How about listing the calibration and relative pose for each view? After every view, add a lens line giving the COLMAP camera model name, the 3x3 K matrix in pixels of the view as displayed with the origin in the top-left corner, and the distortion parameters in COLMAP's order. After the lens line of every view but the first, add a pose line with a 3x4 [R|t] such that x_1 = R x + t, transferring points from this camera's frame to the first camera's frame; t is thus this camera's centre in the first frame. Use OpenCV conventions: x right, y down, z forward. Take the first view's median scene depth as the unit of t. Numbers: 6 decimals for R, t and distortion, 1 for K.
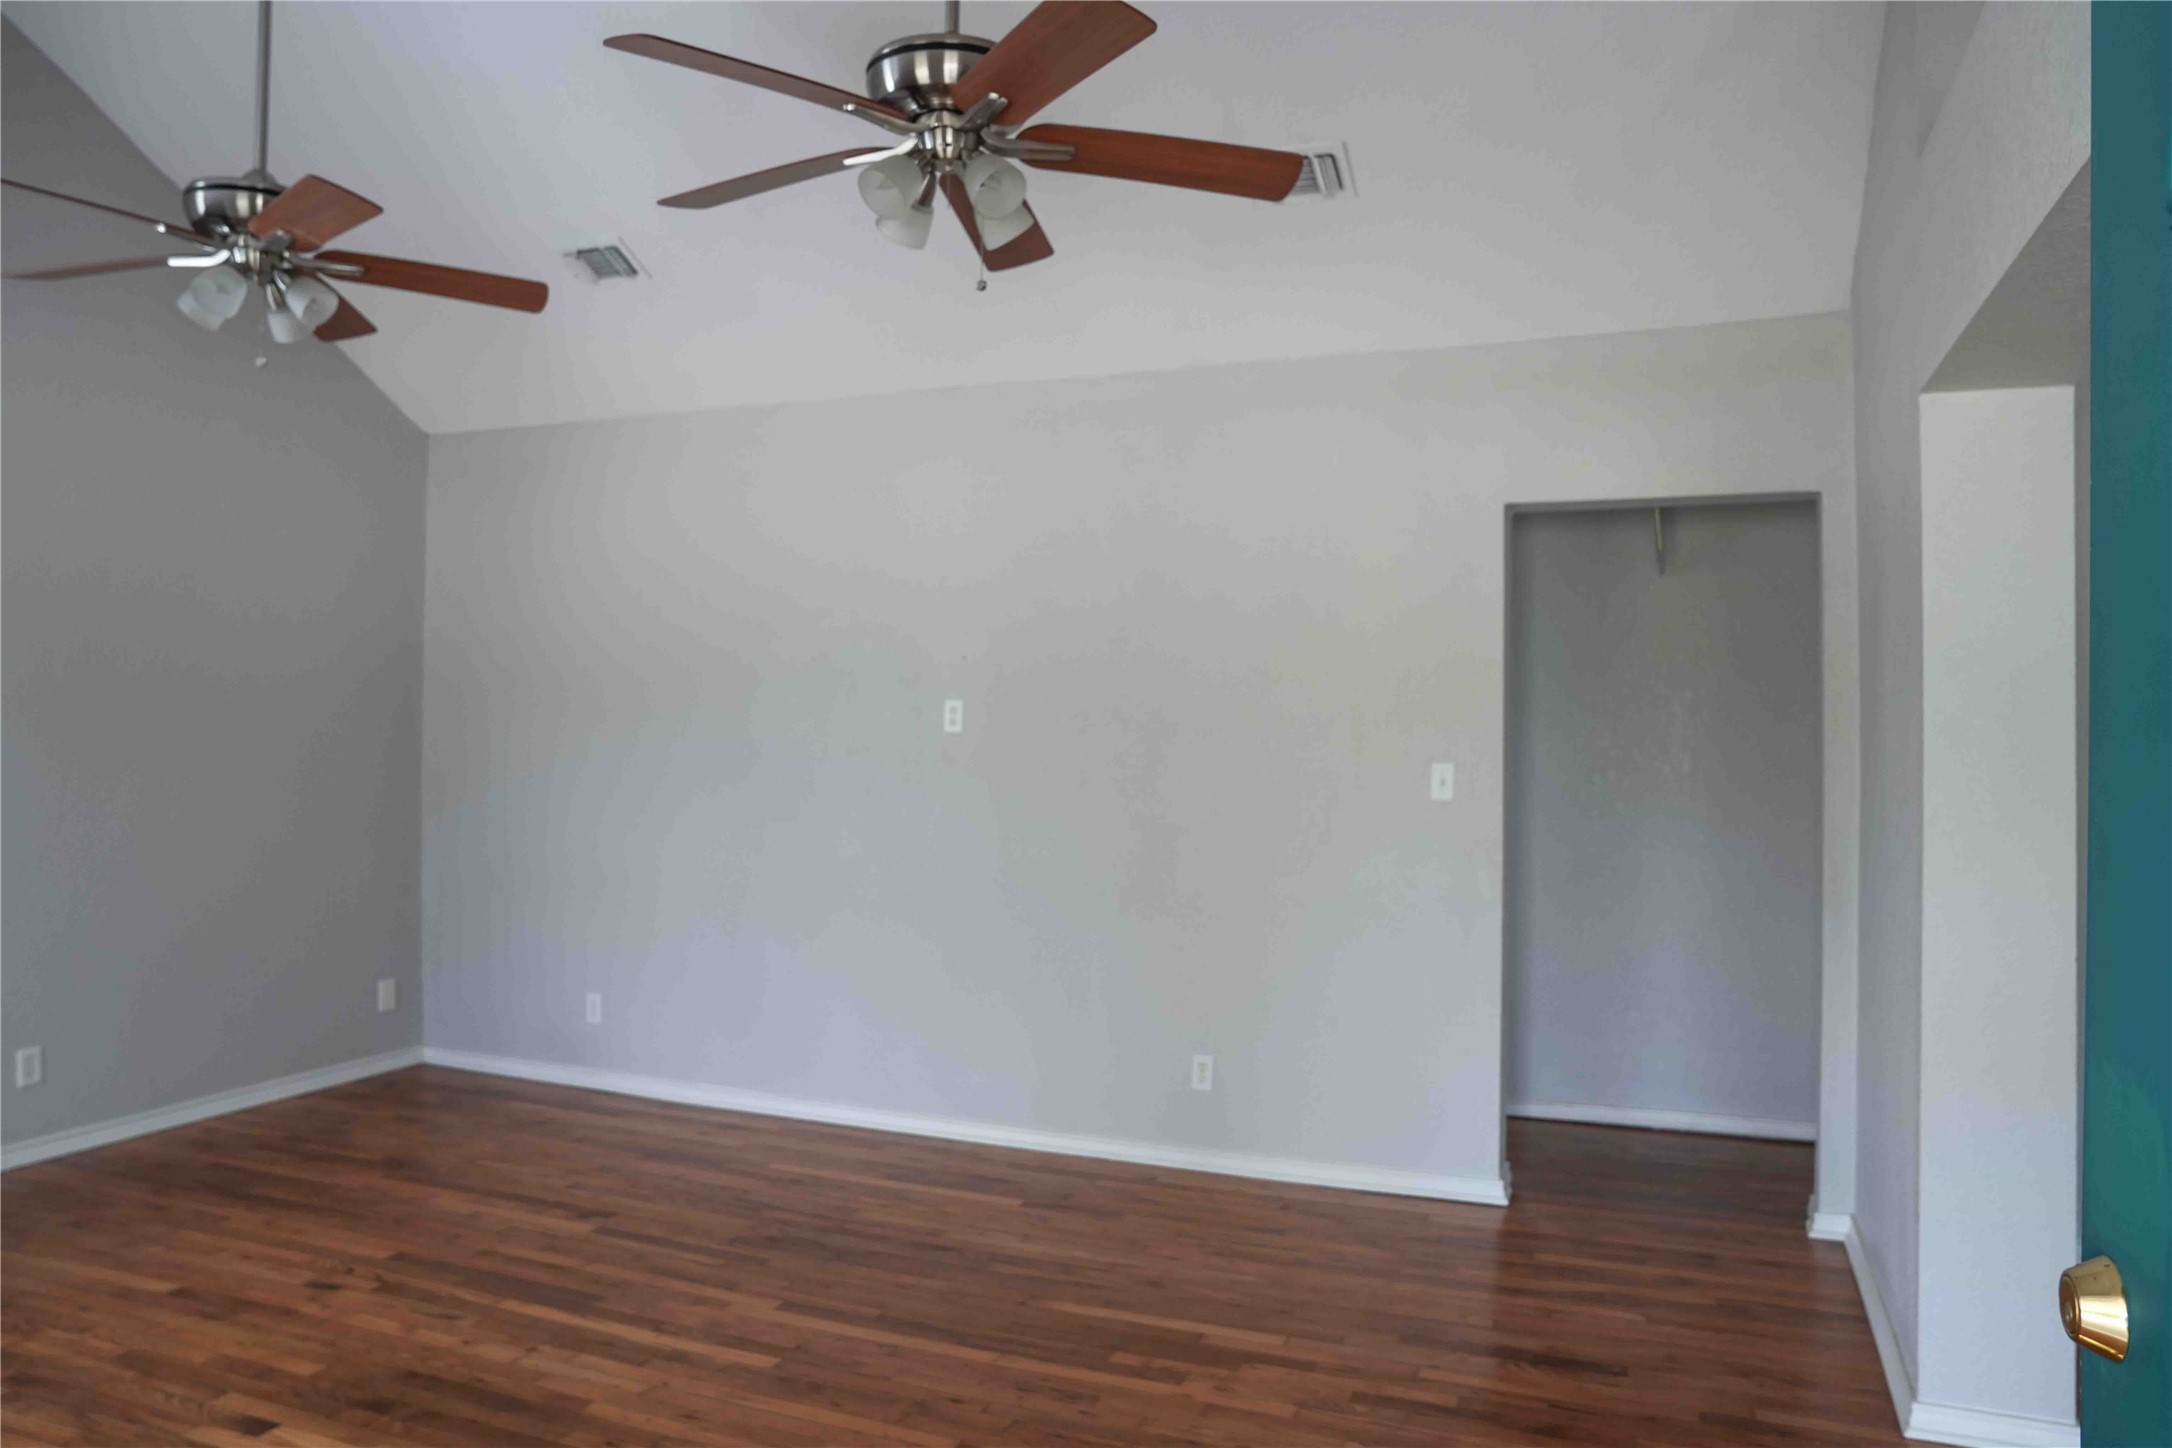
lens RADIAL K [[1580.1, 0, 1086.0], [0, 1580.1, 724.0], [0, 0, 1]] dist [-0.006260, 0.004251]
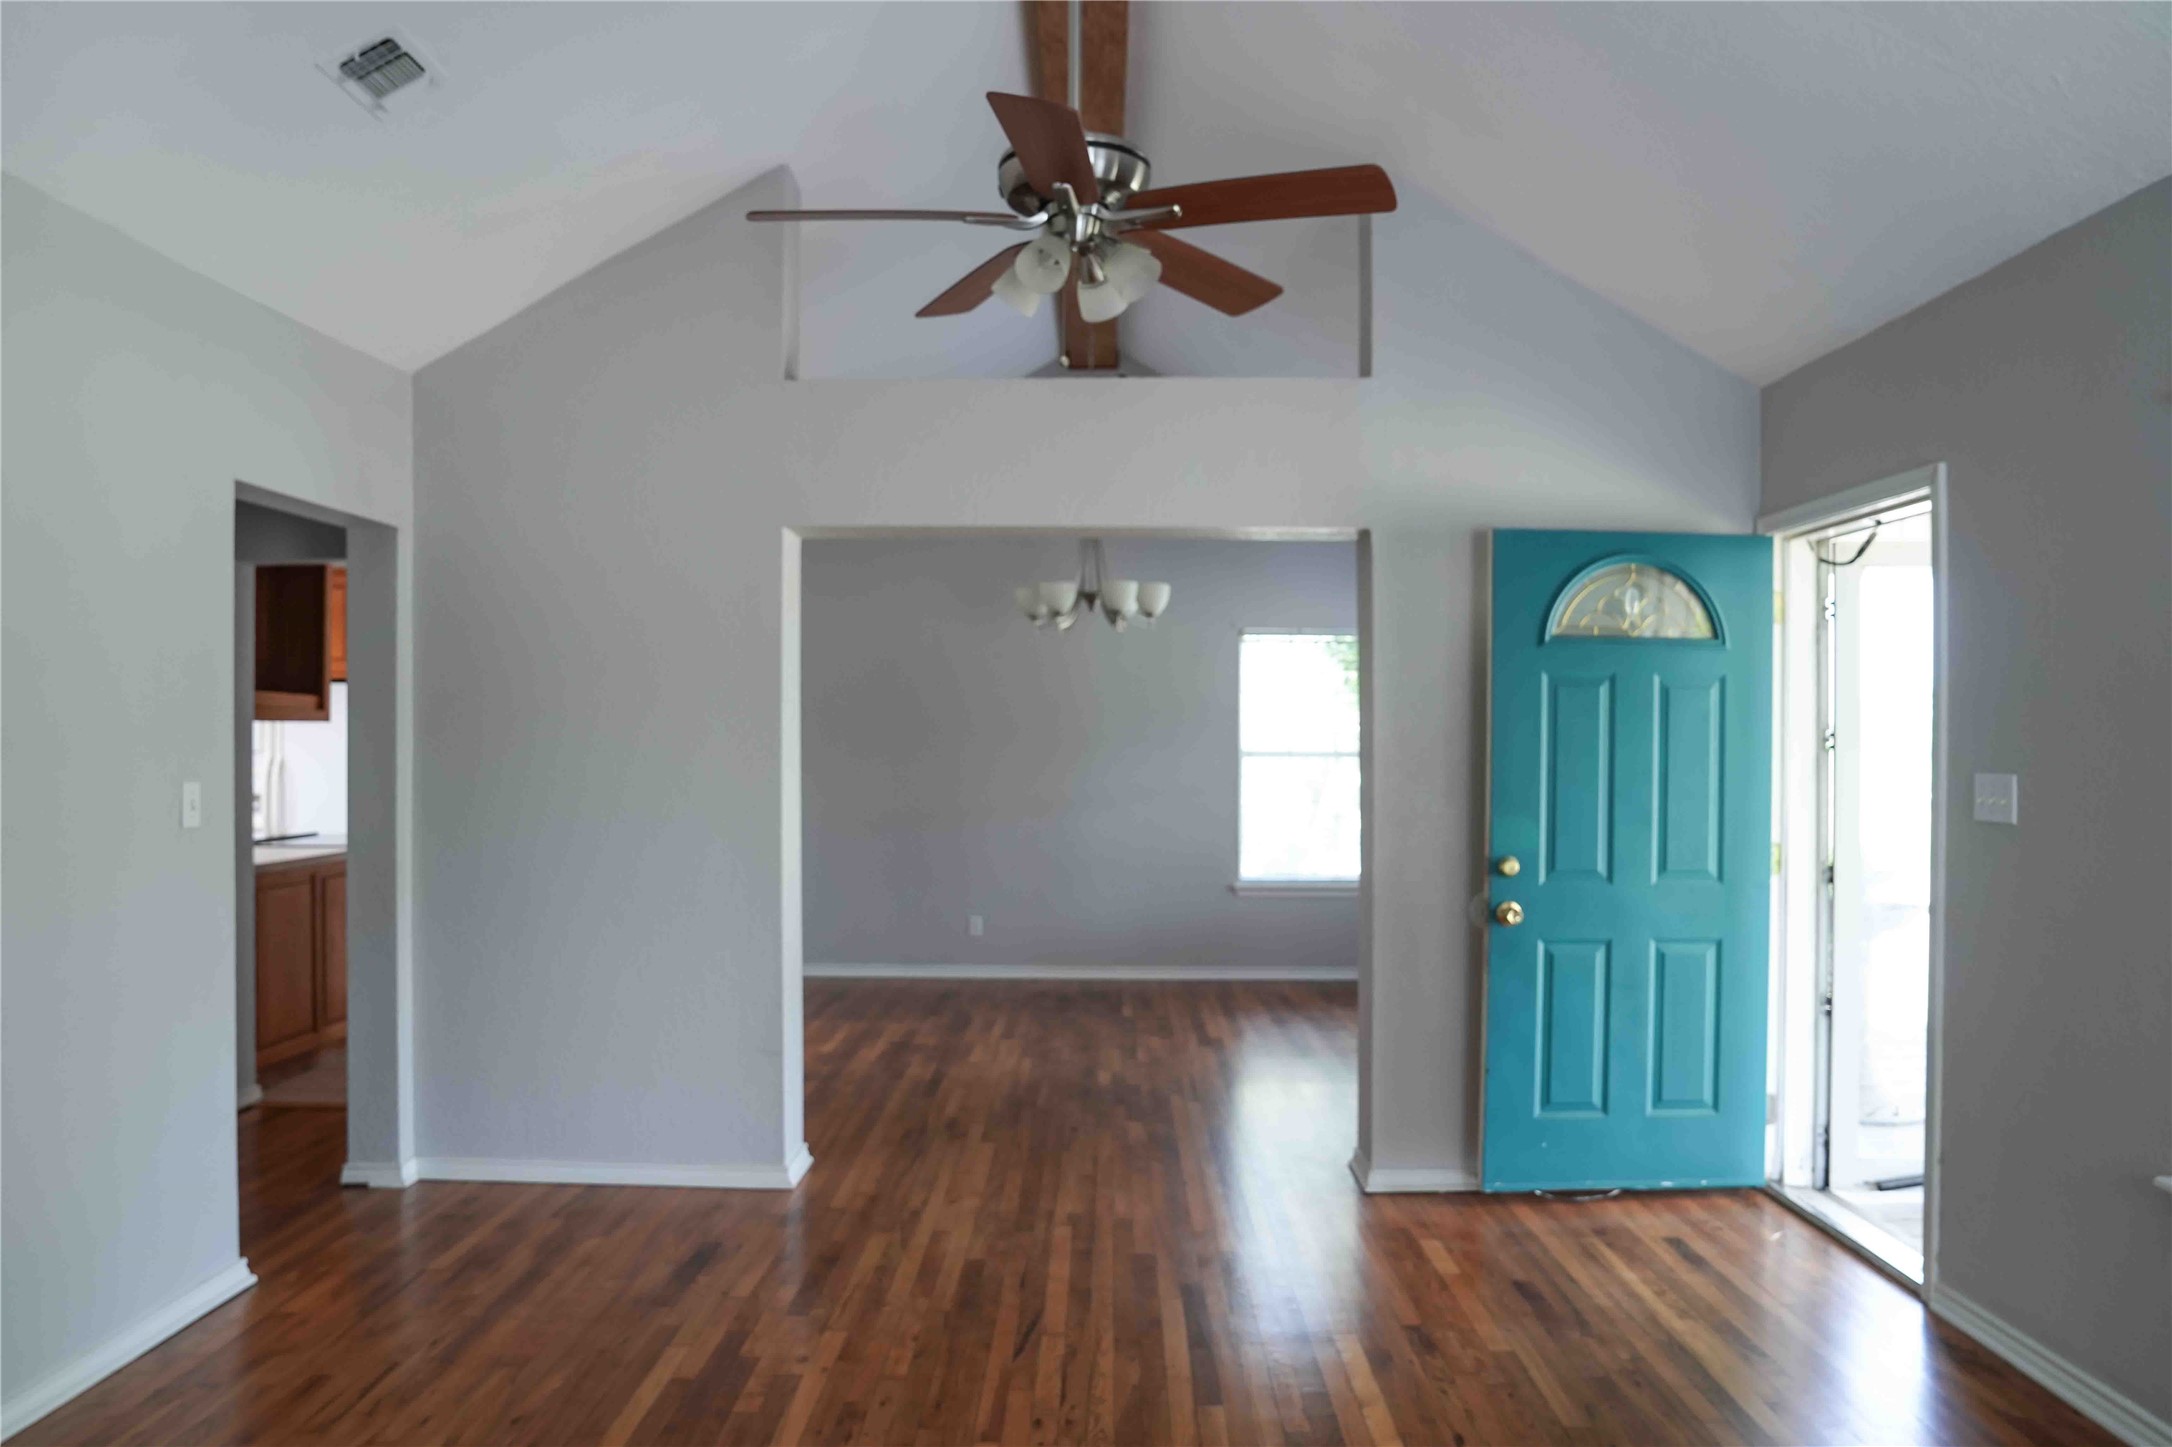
lens RADIAL K [[1580.1, 0, 1086.0], [0, 1580.1, 723.5], [0, 0, 1]] dist [-0.006260, 0.004251]
pose [[-0.378542, -0.003524, 0.925577, -0.813086], [-0.007561, 0.999971, 0.000715, -0.011267], [-0.925553, -0.006728, -0.378558, 1.020626]]
